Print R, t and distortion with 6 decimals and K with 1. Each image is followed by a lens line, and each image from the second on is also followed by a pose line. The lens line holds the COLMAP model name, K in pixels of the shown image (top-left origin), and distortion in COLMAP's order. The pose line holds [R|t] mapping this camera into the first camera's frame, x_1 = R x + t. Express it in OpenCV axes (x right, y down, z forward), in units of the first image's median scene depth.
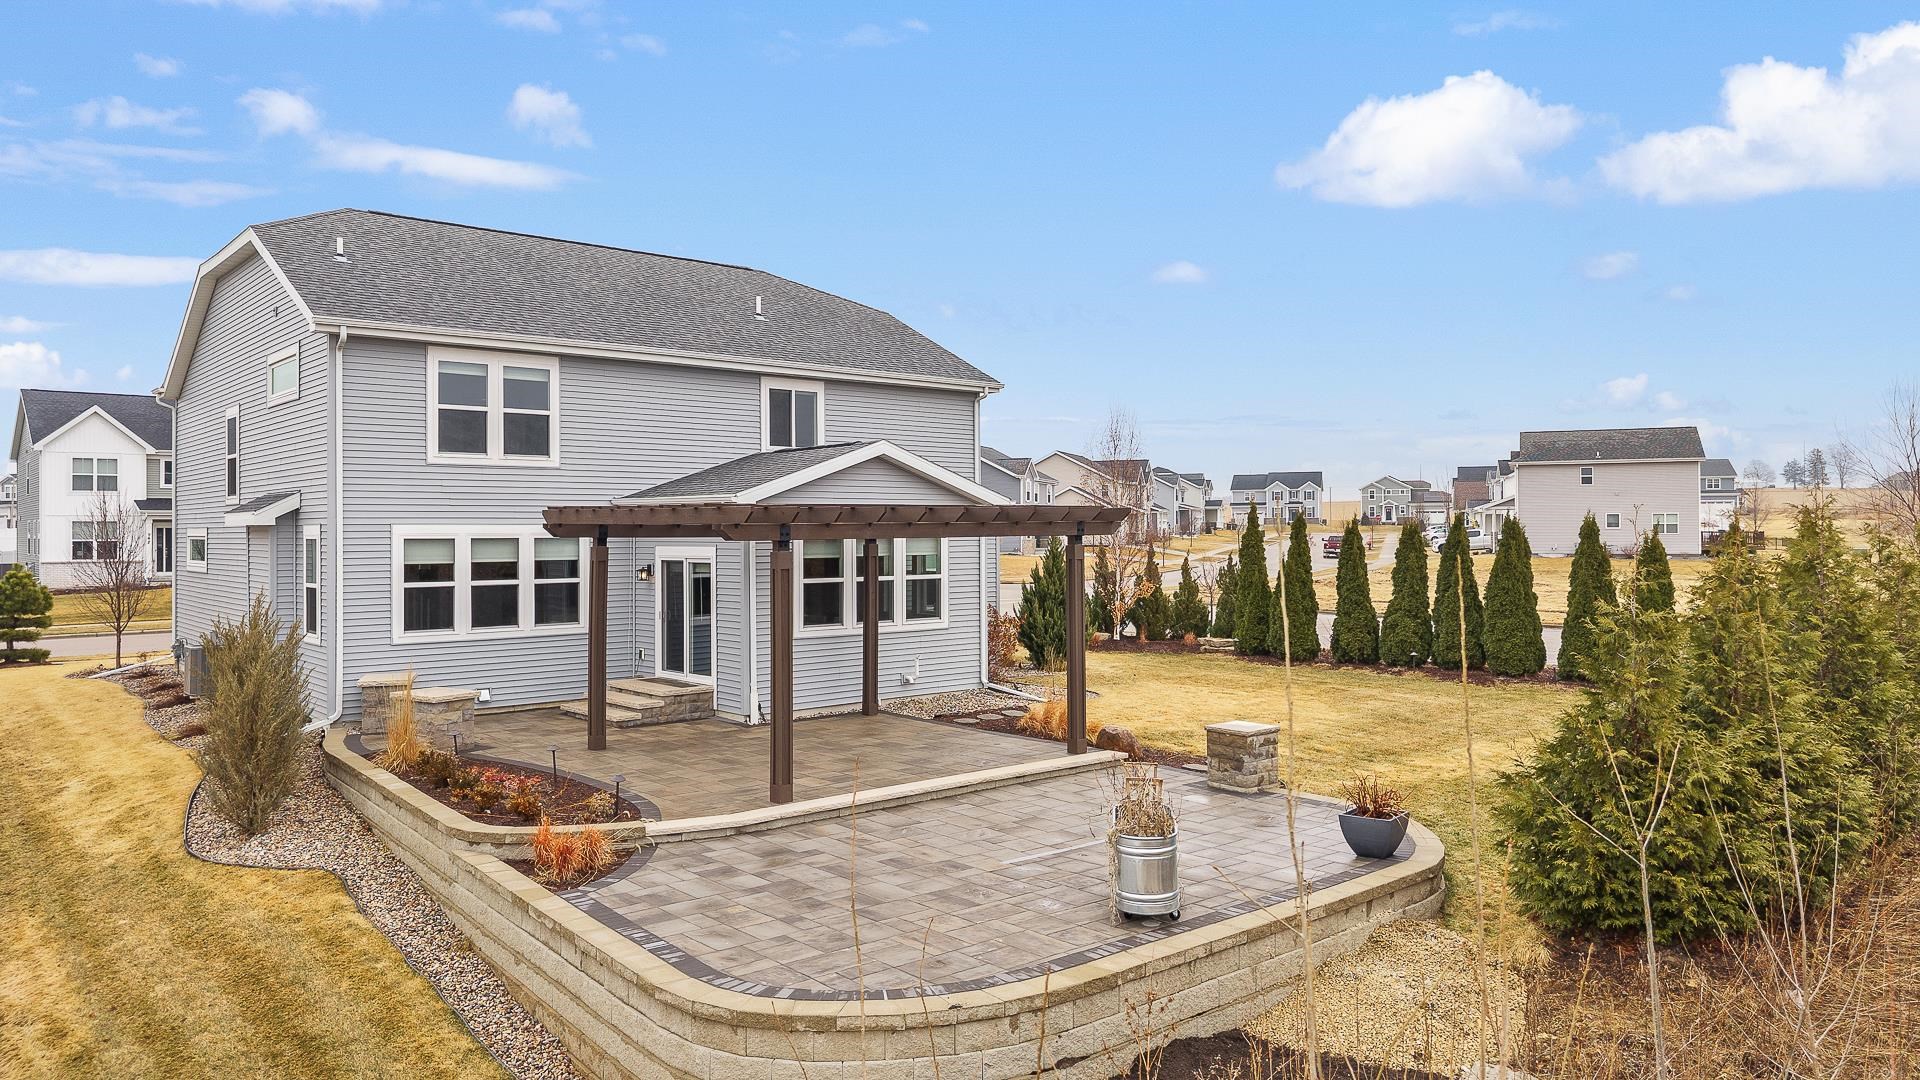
lens RADIAL K [[1246.0, 0, 960.0], [0, 1246.0, 540.0], [0, 0, 1]] dist [0.008039, -0.001312]
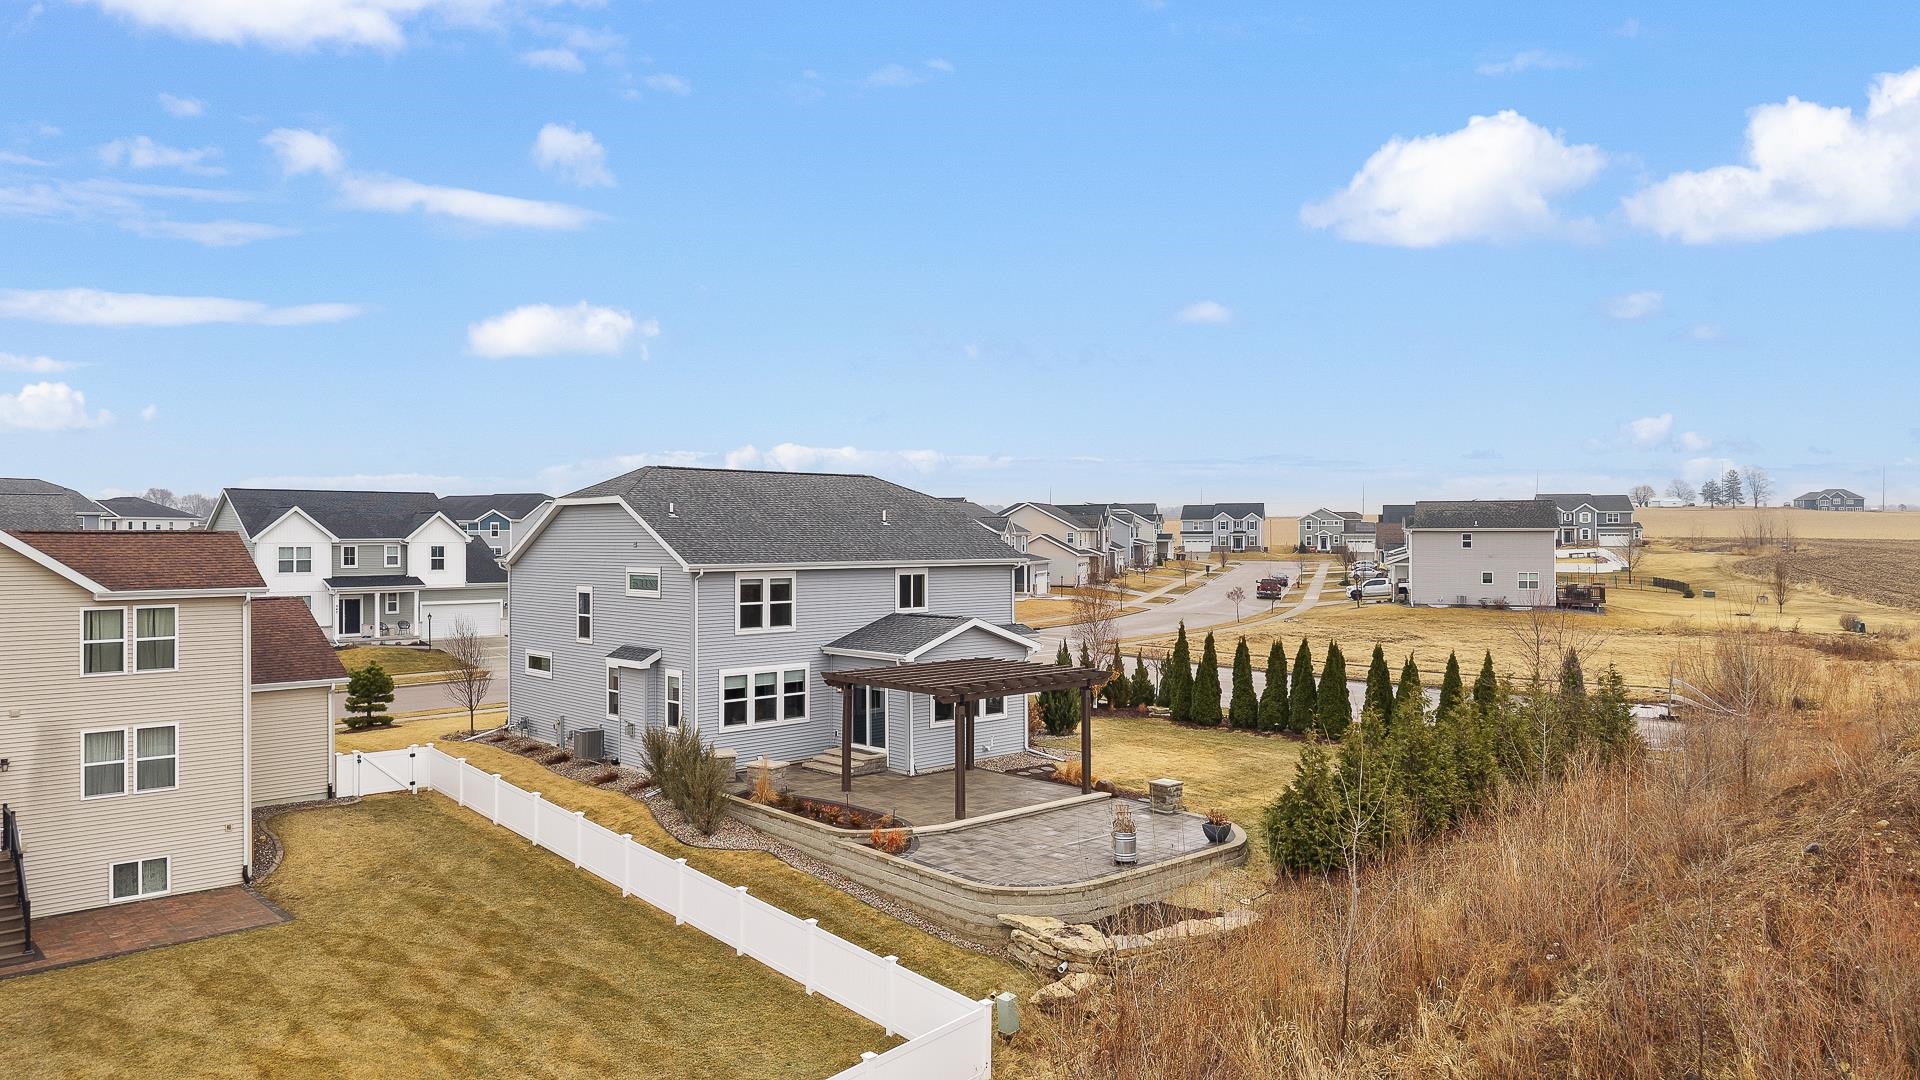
lens RADIAL K [[1290.8, 0, 953.3], [0, 1290.8, 535.1], [0, 0, 1]] dist [0.079640, -0.123535]
pose [[0.999349, 0.003019, 0.035944, -0.168622], [-0.003135, 0.999990, 0.003170, -0.215073], [-0.035934, -0.003281, 0.999349, -0.929929]]
